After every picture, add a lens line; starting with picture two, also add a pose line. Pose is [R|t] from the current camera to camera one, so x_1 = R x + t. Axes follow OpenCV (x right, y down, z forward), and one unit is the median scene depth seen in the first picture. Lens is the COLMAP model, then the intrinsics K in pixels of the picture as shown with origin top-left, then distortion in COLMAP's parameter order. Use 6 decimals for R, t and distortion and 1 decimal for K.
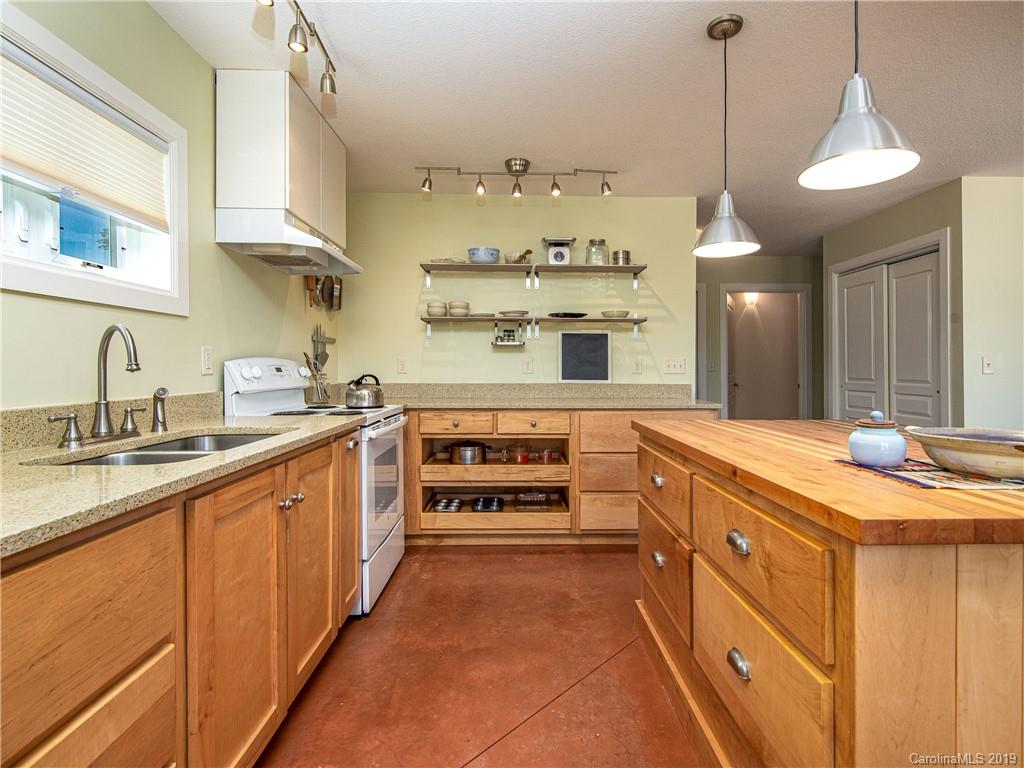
lens RADIAL K [[508.3, 0, 484.2], [0, 508.3, 367.0], [0, 0, 1]] dist [-0.001166, 0.000014]
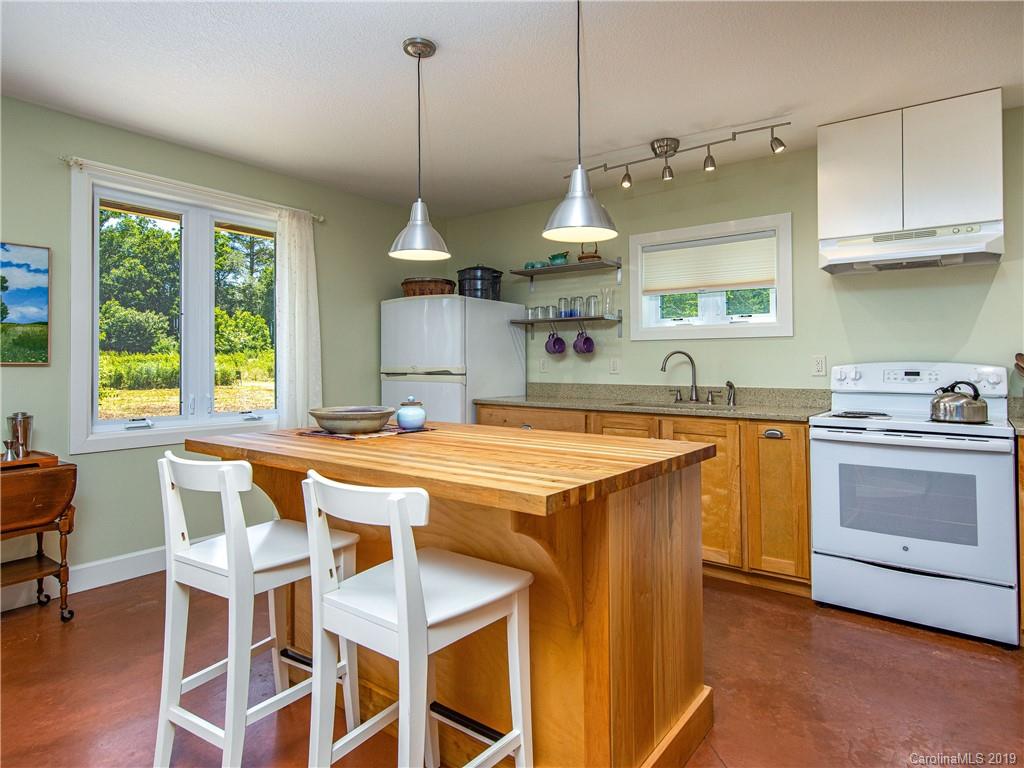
lens RADIAL K [[604.6, 0, 482.6], [0, 604.6, 354.3], [0, 0, 1]] dist [0.002124, -0.000140]
pose [[-0.651892, -0.012457, -0.758209, 0.735832], [0.002503, 0.999824, -0.018579, -0.009062], [0.758307, -0.014010, -0.651747, 0.810456]]
